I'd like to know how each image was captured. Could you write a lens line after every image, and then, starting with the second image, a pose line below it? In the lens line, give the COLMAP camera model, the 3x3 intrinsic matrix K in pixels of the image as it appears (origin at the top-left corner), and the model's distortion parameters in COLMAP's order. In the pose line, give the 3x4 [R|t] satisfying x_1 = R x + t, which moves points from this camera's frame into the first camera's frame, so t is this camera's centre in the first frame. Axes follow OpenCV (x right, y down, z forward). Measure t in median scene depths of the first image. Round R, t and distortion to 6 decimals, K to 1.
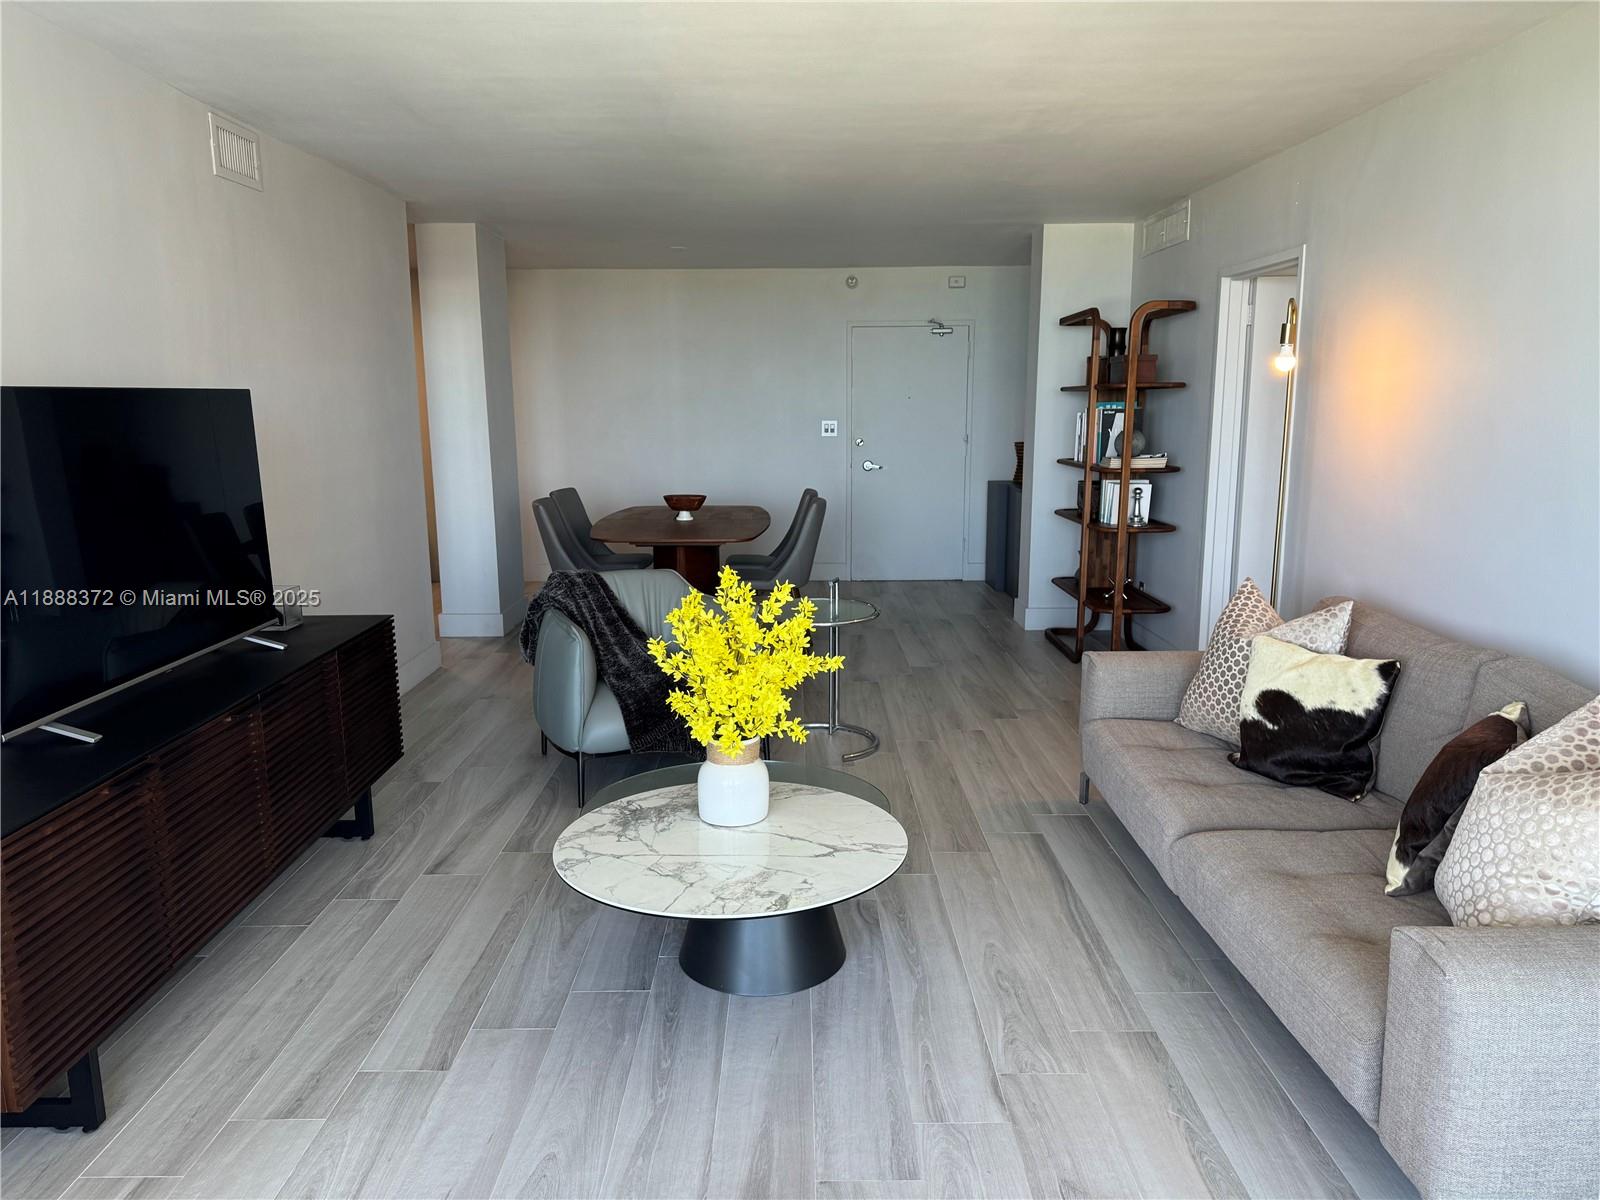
lens RADIAL K [[1113.6, 0, 800.0], [0, 1113.6, 594.5], [0, 0, 1]] dist [0.124848, -0.125918]
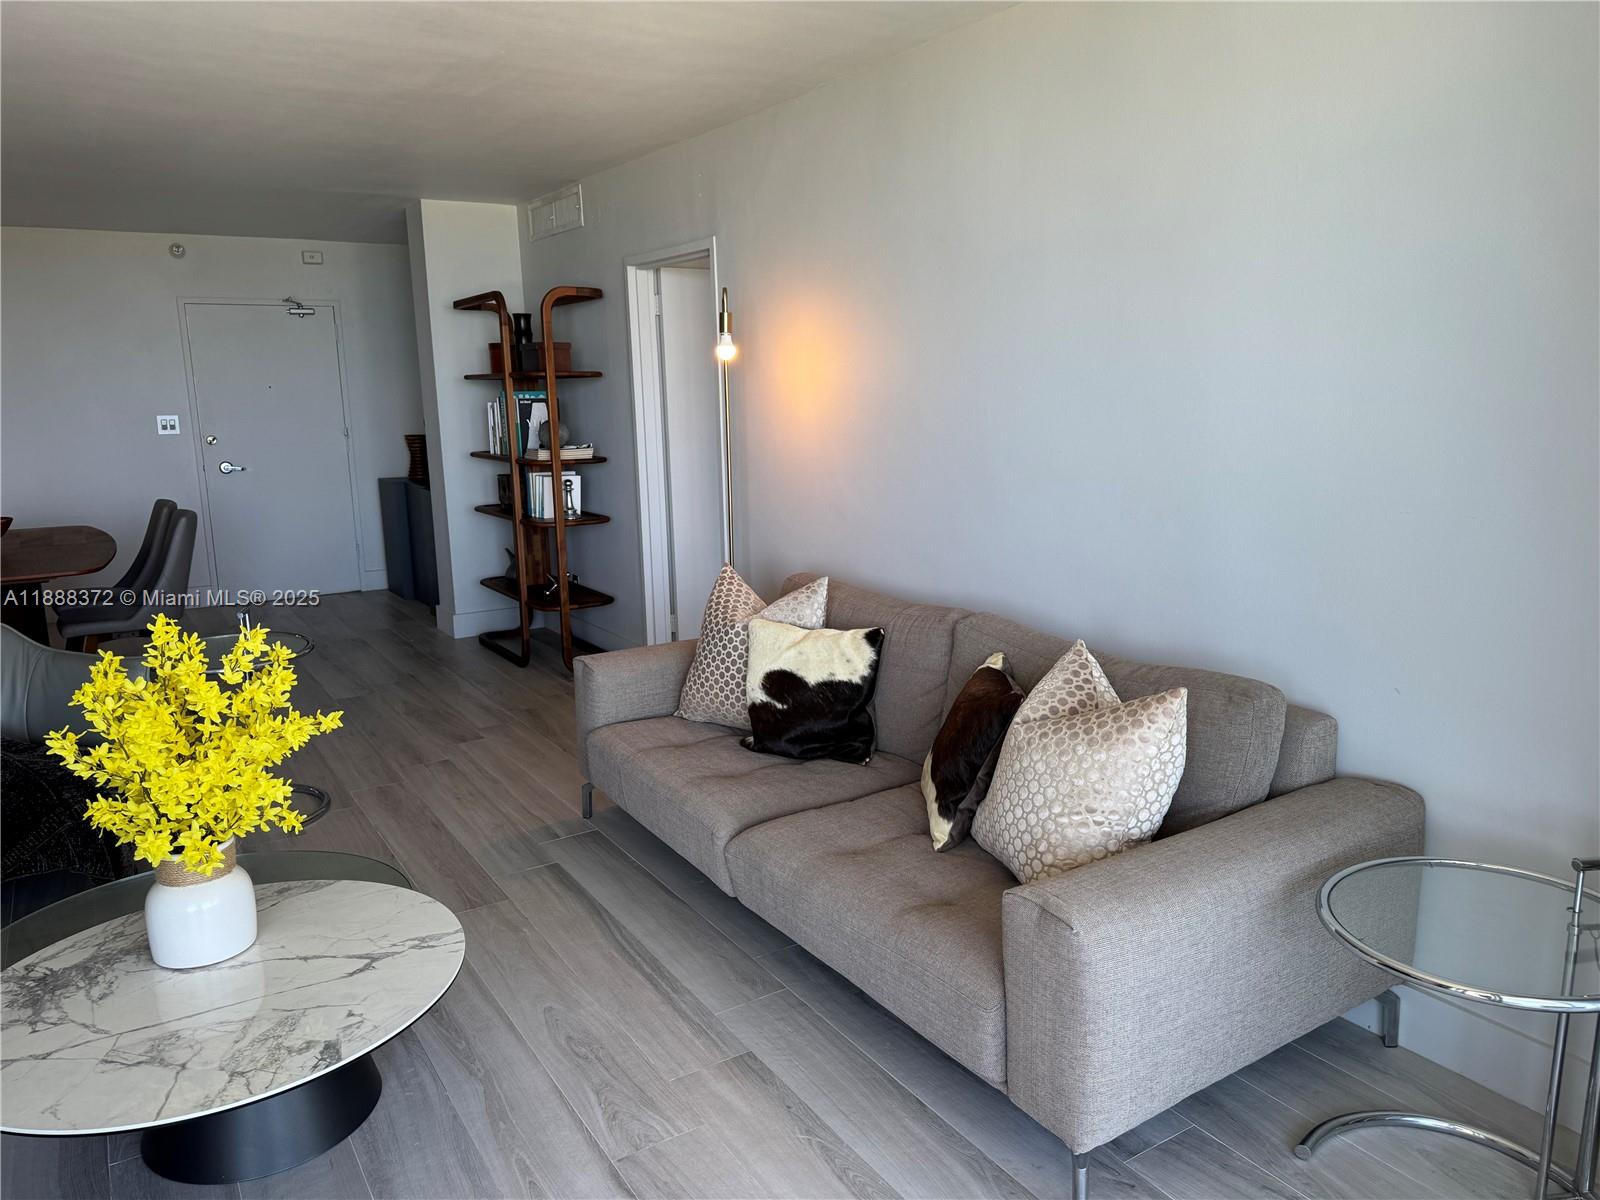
lens RADIAL K [[1119.9, 0, 787.5], [0, 1119.9, 591.8], [0, 0, 1]] dist [0.145897, -0.175746]
pose [[0.852480, -0.107303, 0.511628, -0.094320], [0.105492, 0.993883, 0.032673, -0.020595], [-0.512004, 0.026120, 0.858586, 0.140730]]
